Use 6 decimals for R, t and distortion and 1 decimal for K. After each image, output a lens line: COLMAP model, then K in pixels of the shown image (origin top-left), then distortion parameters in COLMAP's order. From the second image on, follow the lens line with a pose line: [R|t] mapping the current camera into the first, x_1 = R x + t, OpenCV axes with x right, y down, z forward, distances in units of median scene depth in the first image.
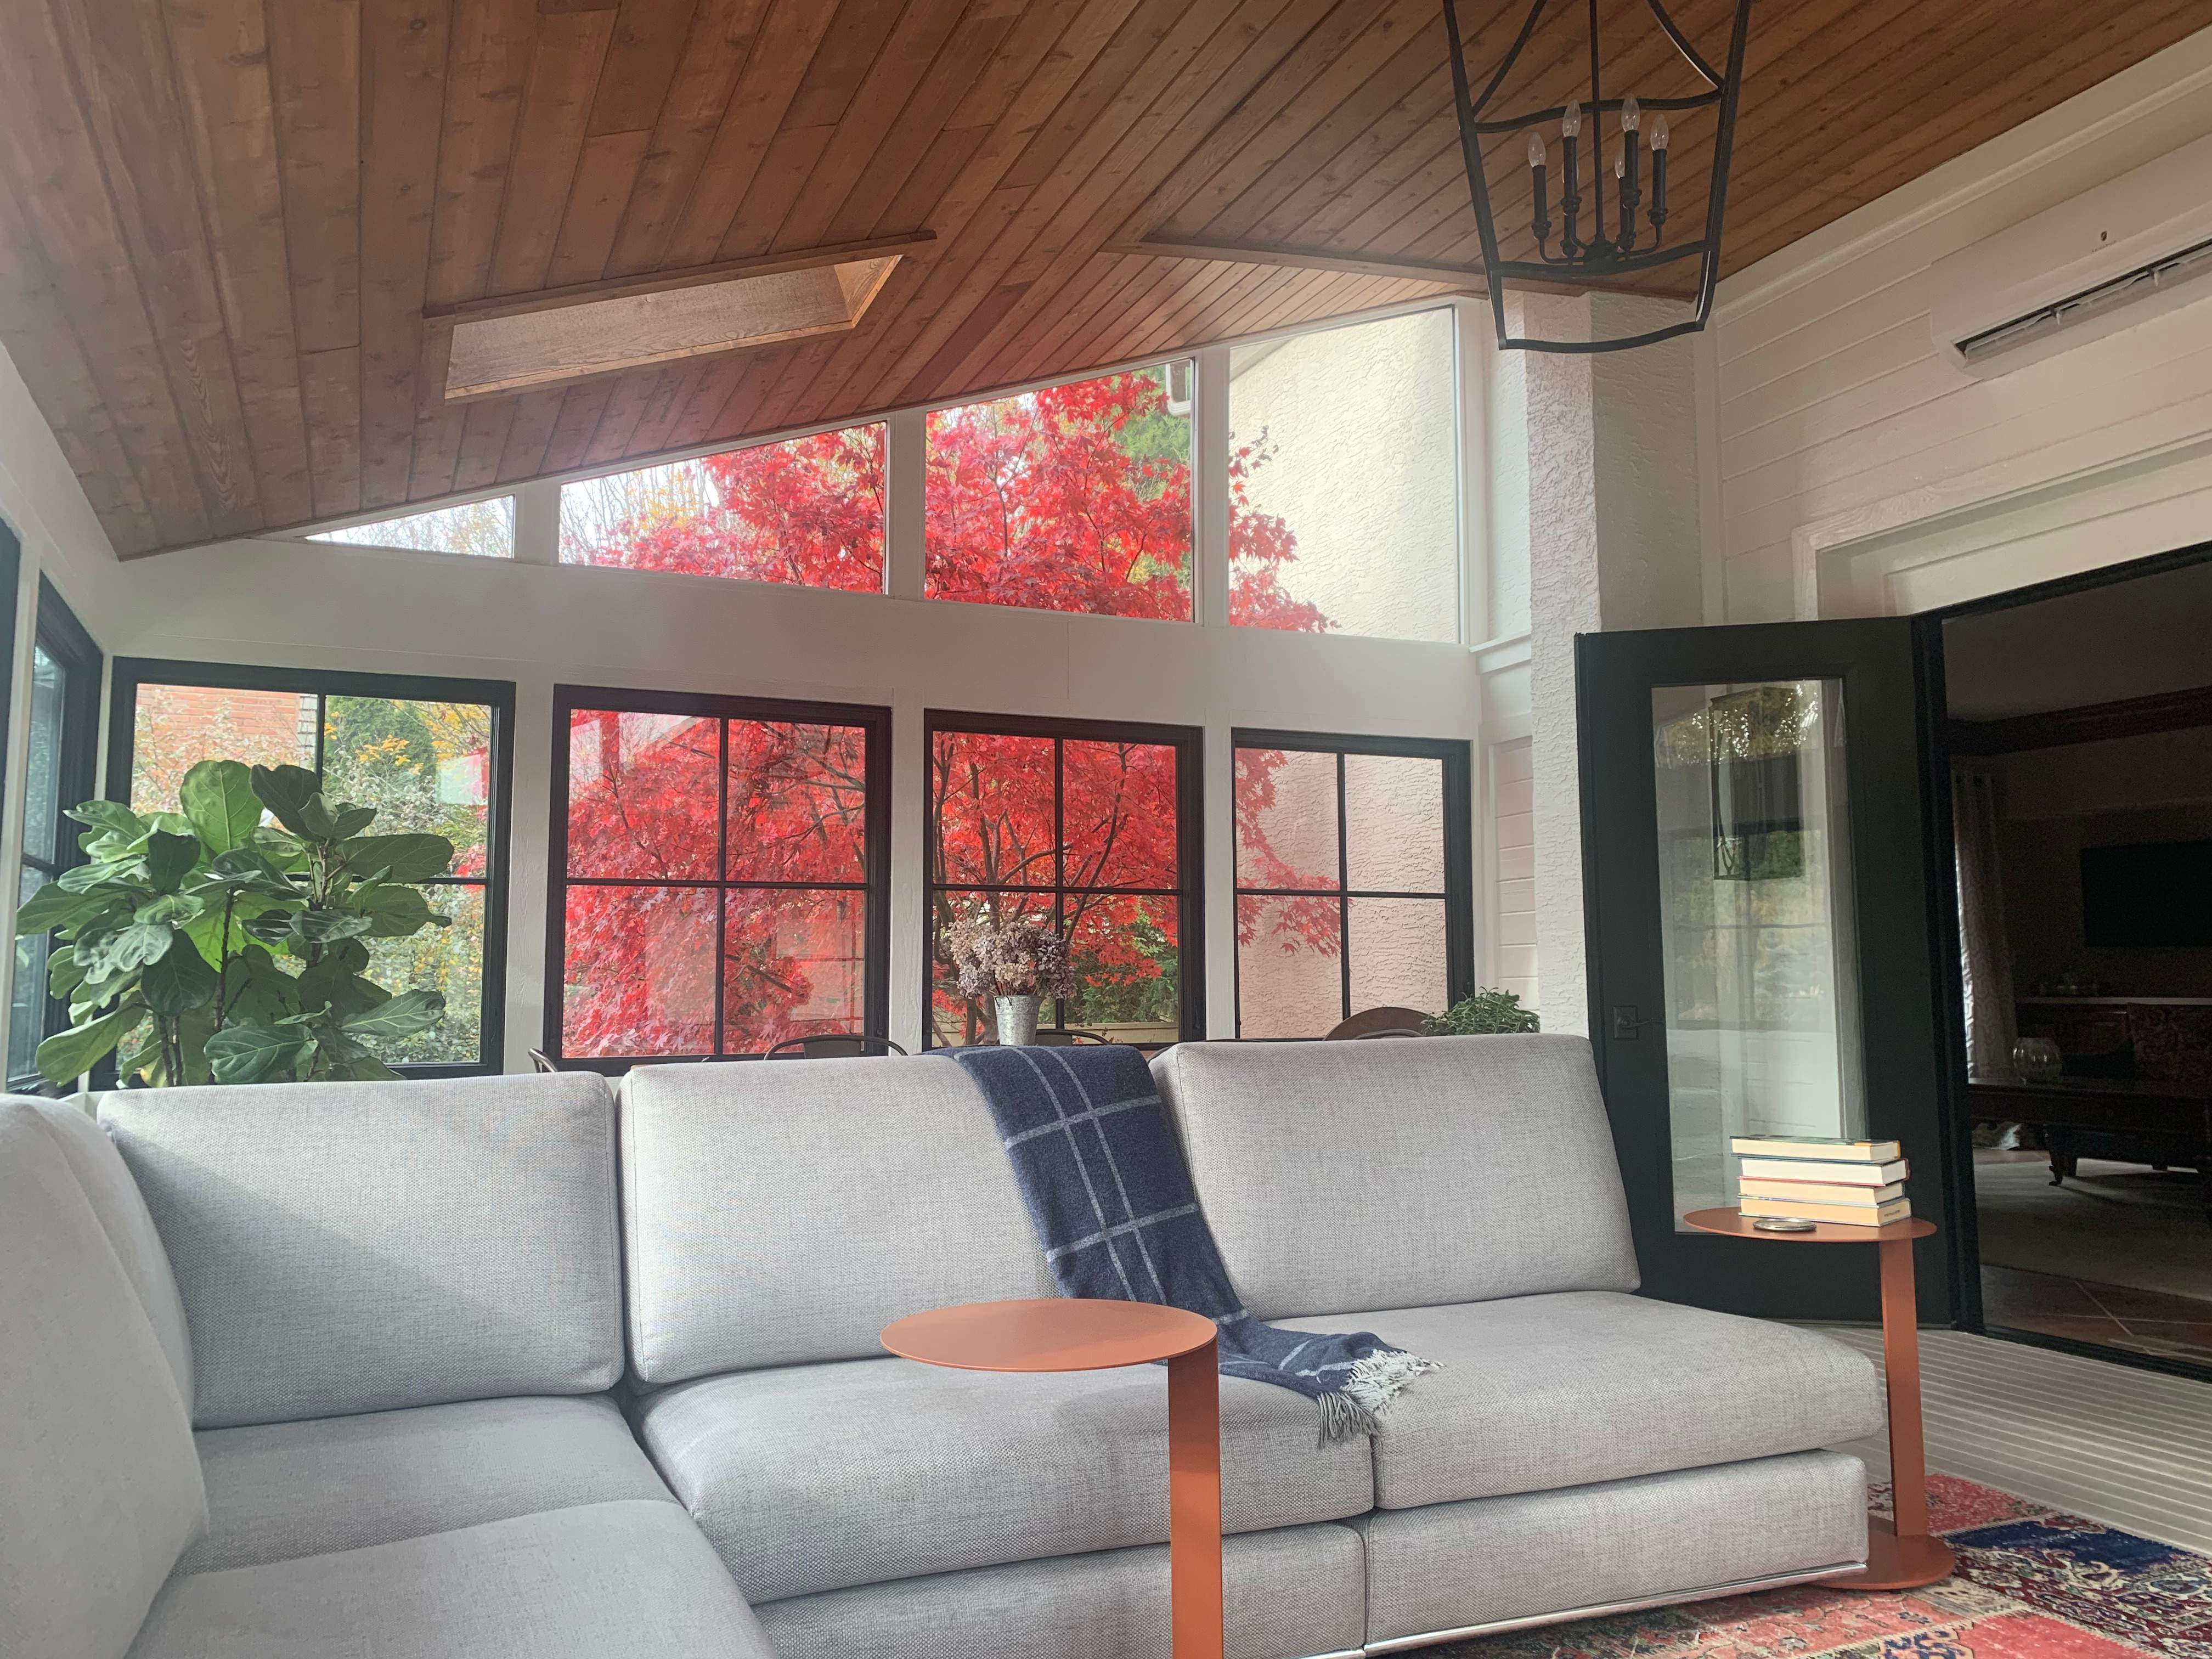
lens RADIAL K [[1717.8, 0, 1086.7], [0, 1717.8, 839.1], [0, 0, 1]] dist [0.038923, -0.029087]
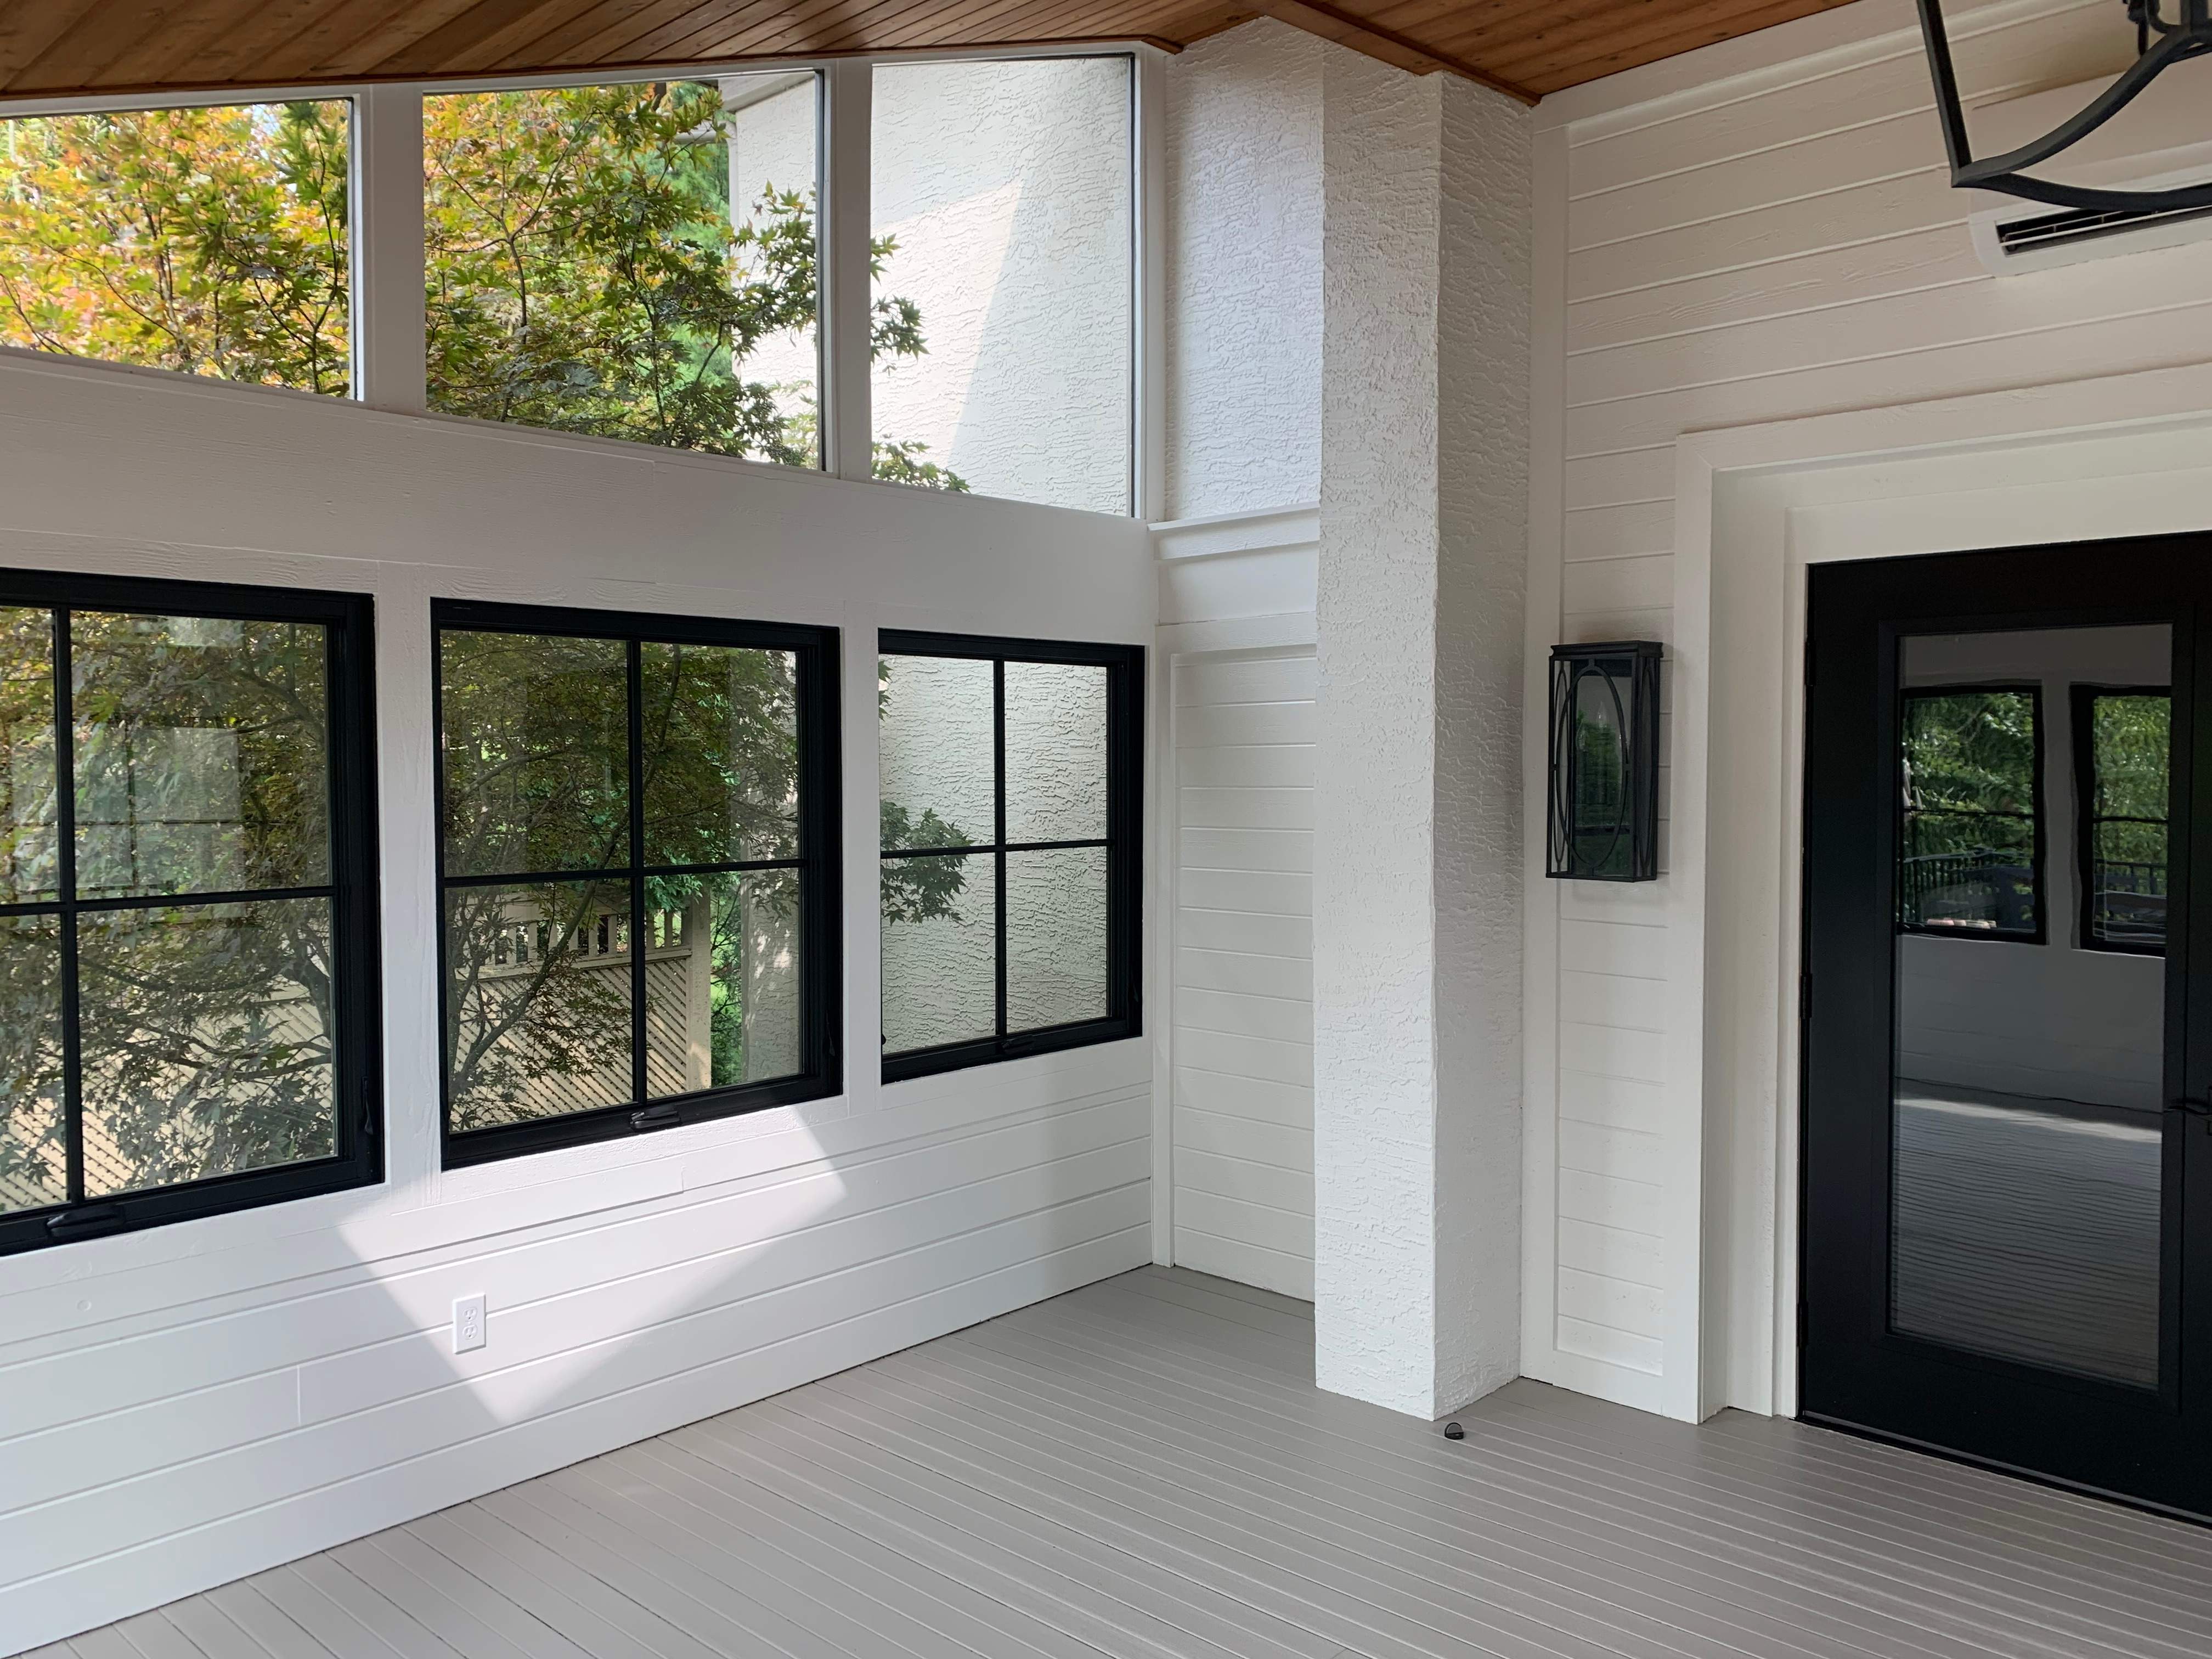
lens RADIAL K [[1717.8, 0, 1070.9], [0, 1717.8, 824.9], [0, 0, 1]] dist [0.038923, -0.029087]
pose [[0.920039, -0.010433, 0.391688, -0.115629], [-0.039894, 0.991956, 0.120129, -0.069895], [-0.389791, -0.126150, 0.912222, 0.297984]]
